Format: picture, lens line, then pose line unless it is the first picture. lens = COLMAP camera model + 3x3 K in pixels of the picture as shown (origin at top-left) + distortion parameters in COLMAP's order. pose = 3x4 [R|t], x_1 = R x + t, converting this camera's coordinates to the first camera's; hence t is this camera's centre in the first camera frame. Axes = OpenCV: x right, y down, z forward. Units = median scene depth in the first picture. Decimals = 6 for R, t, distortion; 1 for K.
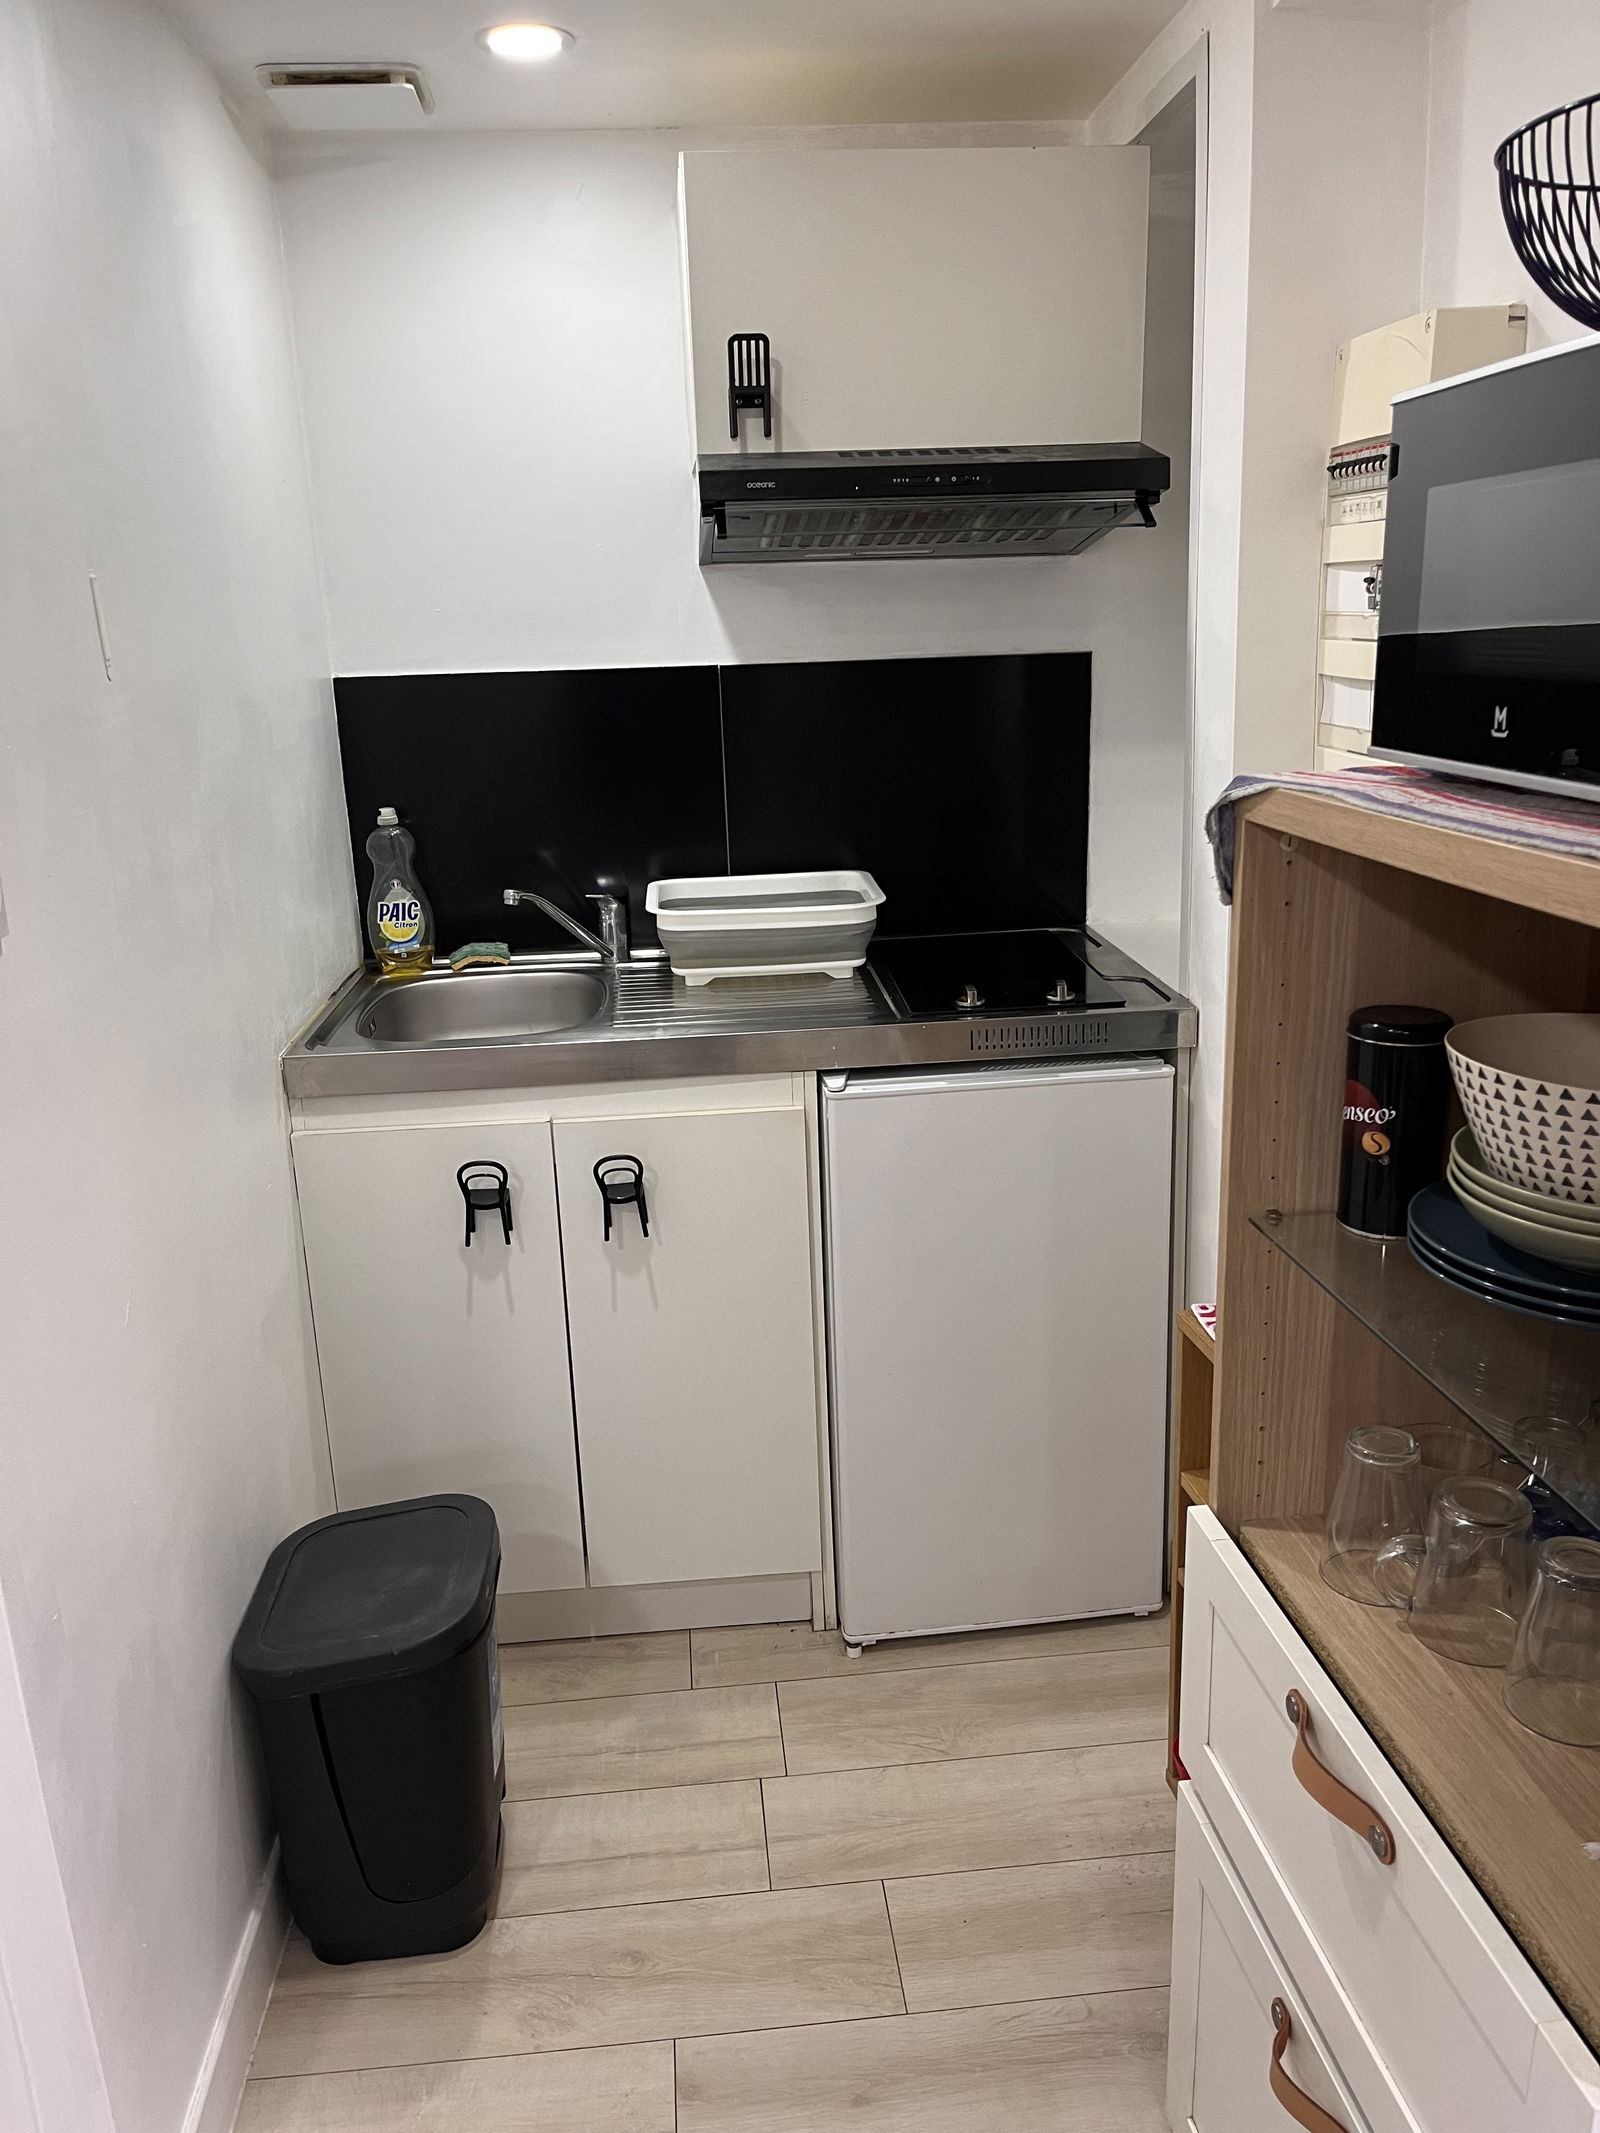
lens RADIAL K [[1651.6, 0, 800.0], [0, 1651.6, 1066.5], [0, 0, 1]] dist [0.054051, 0.001278]
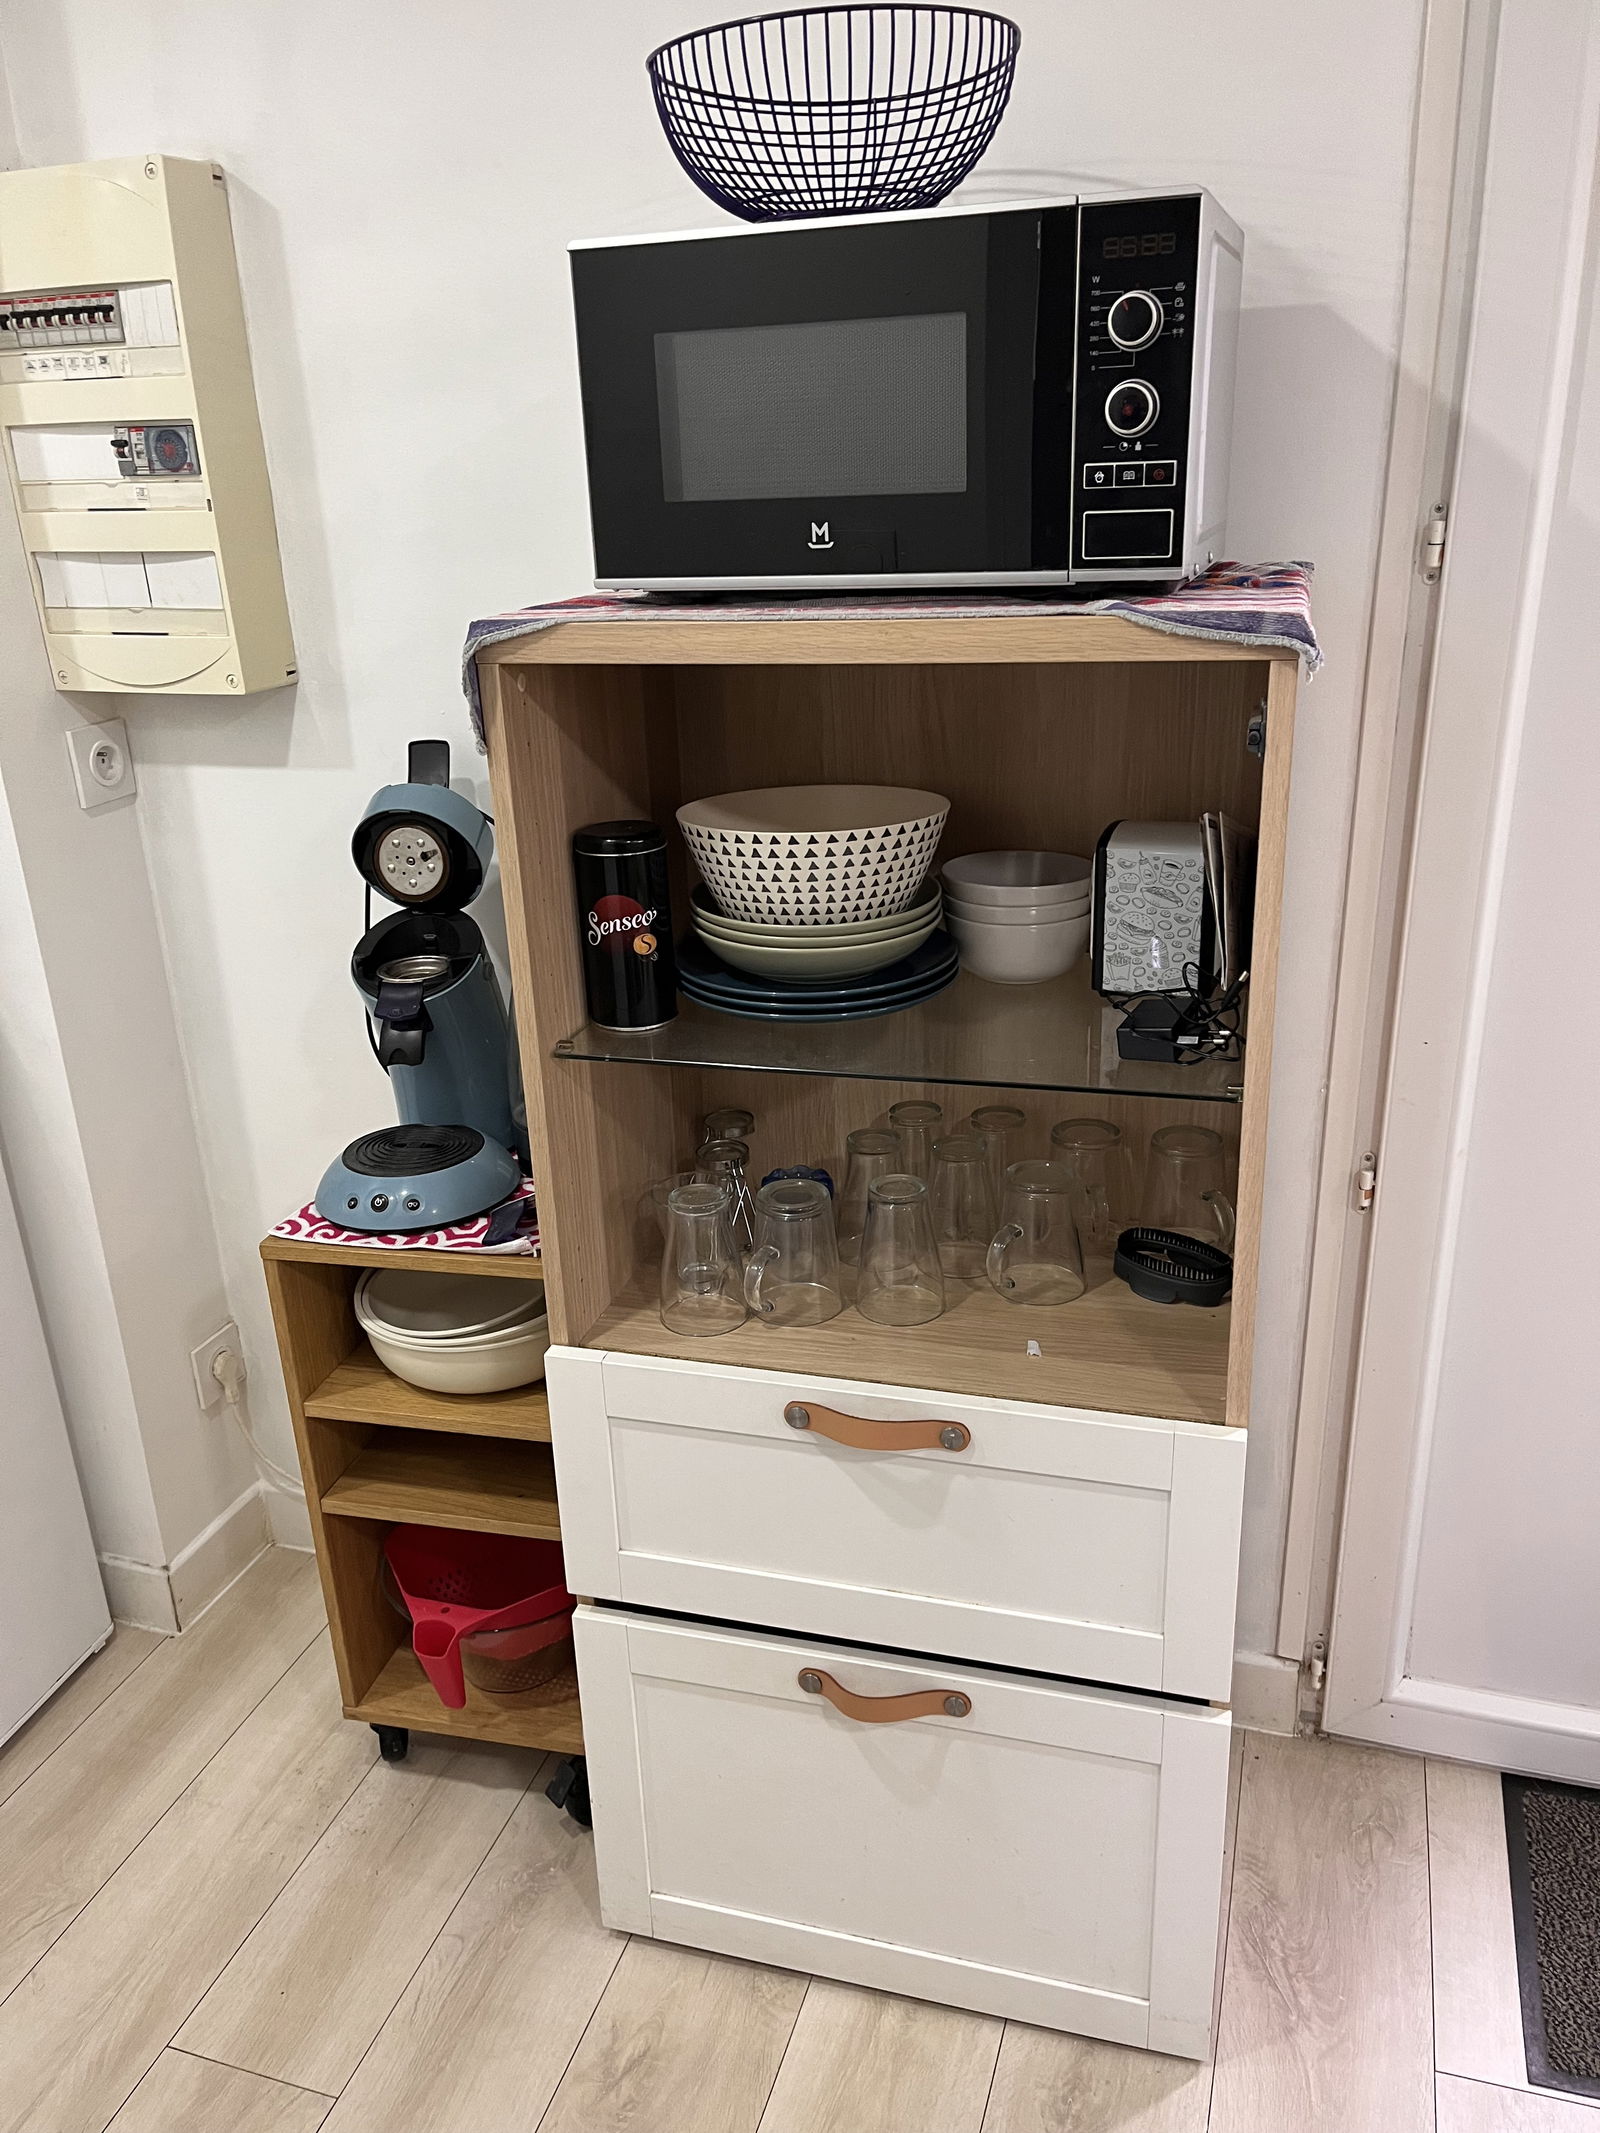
lens RADIAL K [[1741.2, 0, 799.3], [0, 1741.2, 1020.2], [0, 0, 1]] dist [-0.065631, 0.001736]
pose [[0.383216, -0.302042, 0.872878, -0.614163], [0.275582, 0.939369, 0.204062, -0.110182], [-0.881590, 0.162350, 0.443218, 0.418992]]
